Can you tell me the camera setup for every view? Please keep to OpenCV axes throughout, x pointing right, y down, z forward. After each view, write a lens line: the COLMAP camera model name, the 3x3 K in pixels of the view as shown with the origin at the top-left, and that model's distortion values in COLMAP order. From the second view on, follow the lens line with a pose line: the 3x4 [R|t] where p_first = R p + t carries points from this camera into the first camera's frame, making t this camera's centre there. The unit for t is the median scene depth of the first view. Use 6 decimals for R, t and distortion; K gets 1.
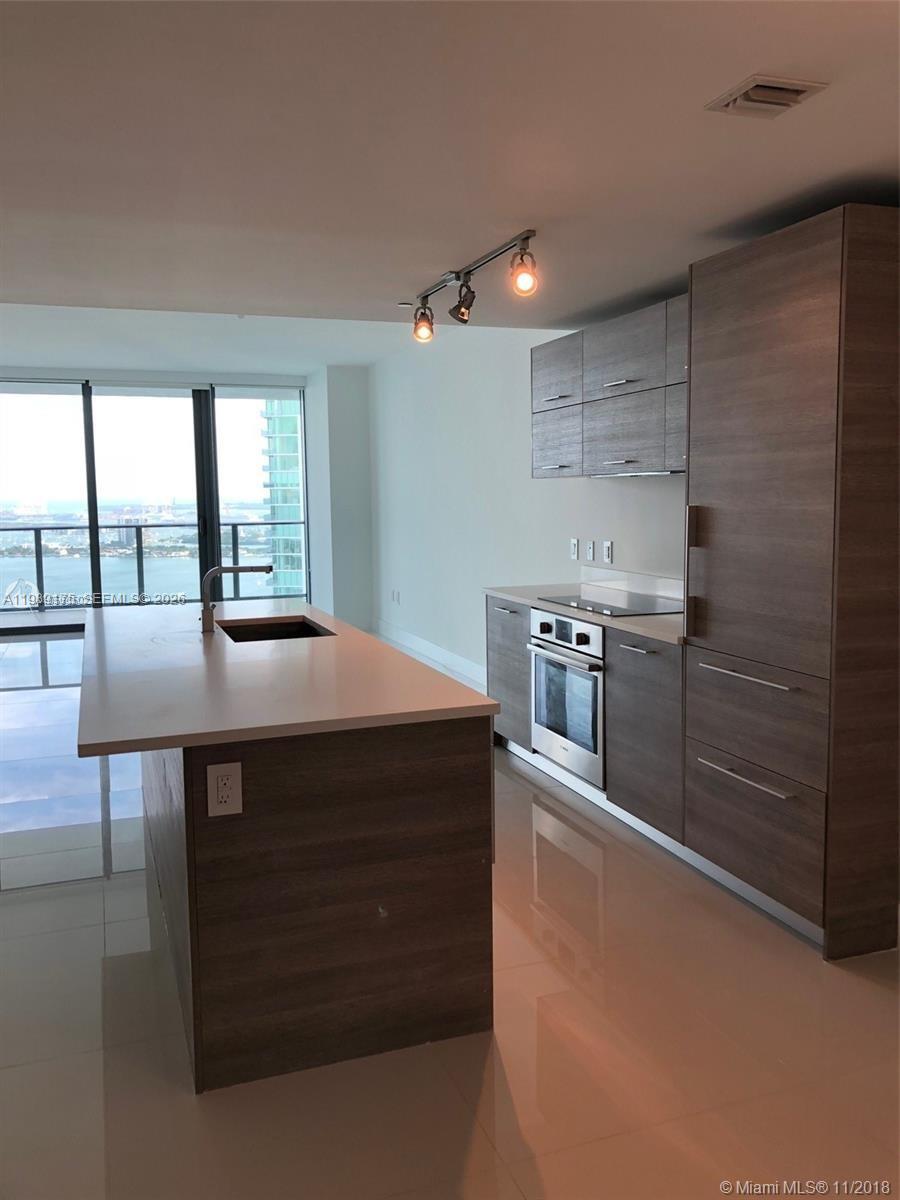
lens RADIAL K [[990.2, 0, 450.0], [0, 990.2, 600.0], [0, 0, 1]] dist [0.031577, -0.005513]
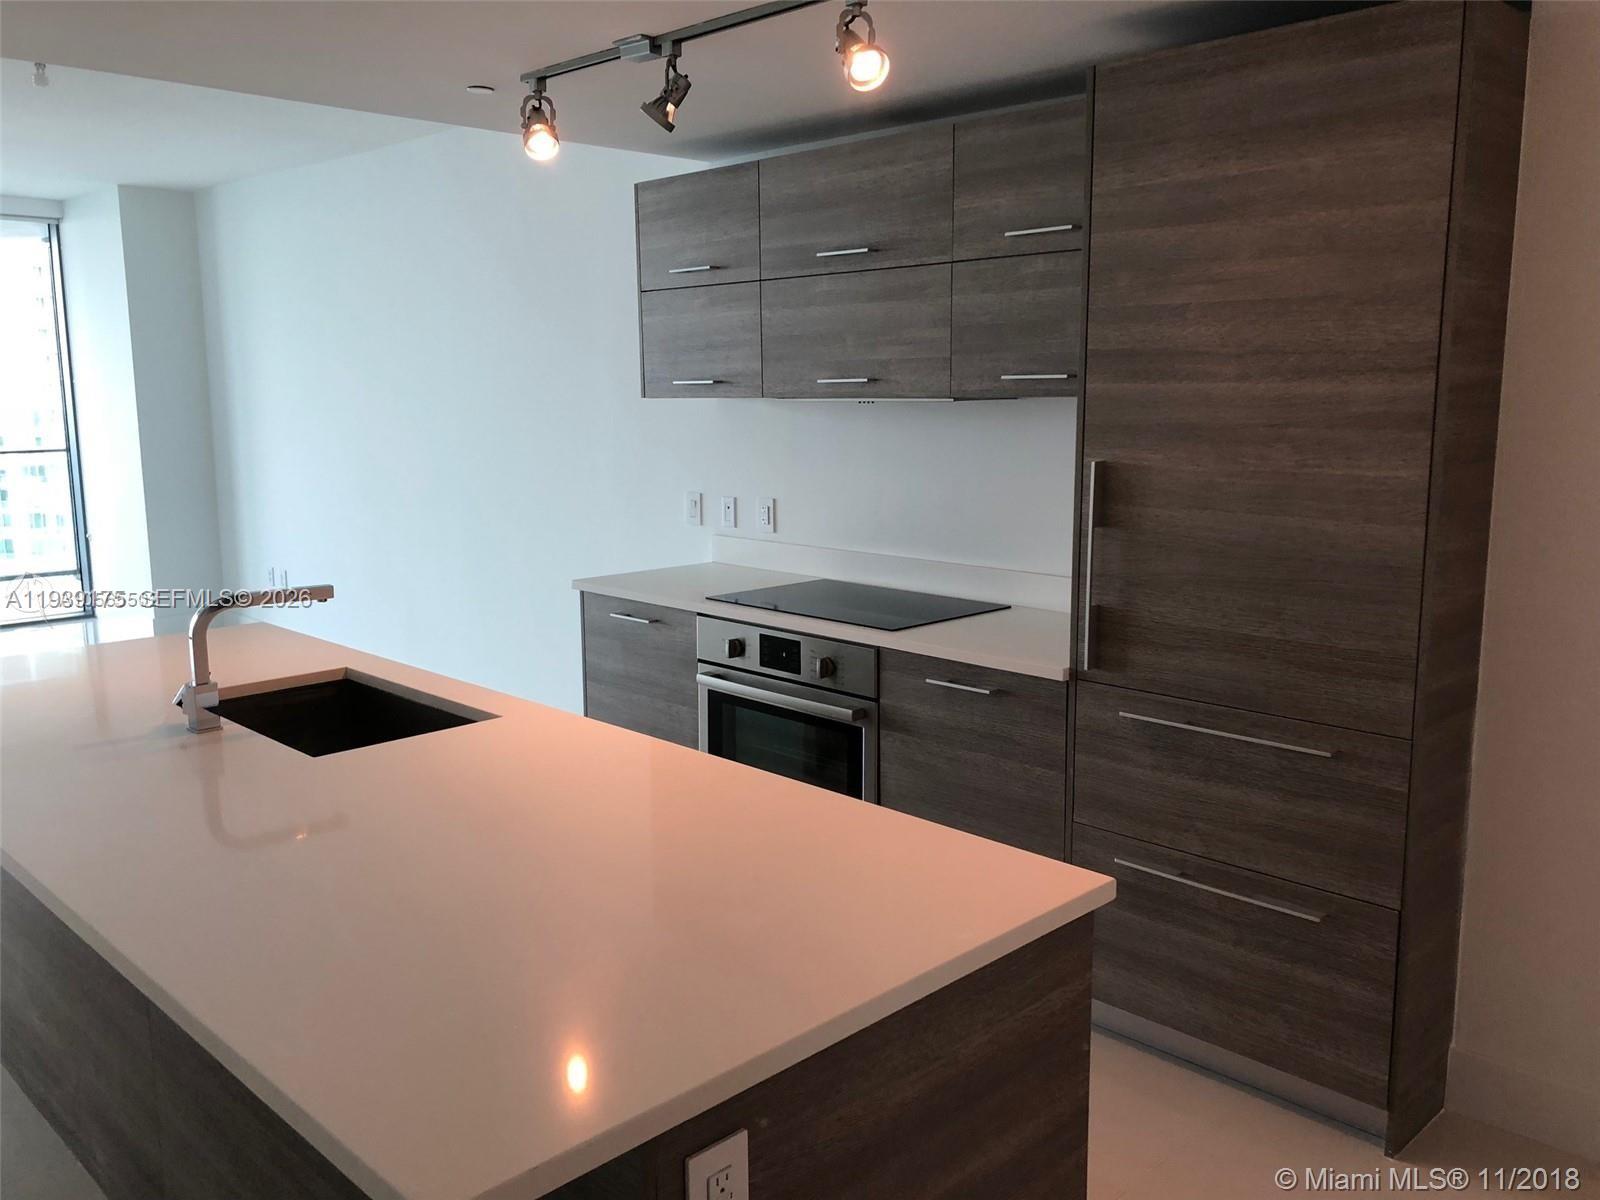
lens RADIAL K [[1320.3, 0, 800.0], [0, 1320.3, 600.0], [0, 0, 1]] dist [0.031577, -0.005513]
pose [[0.907366, -0.062853, 0.415615, -0.265486], [0.041984, 0.997365, 0.059170, -0.062490], [-0.418239, -0.036240, 0.907614, 0.306613]]
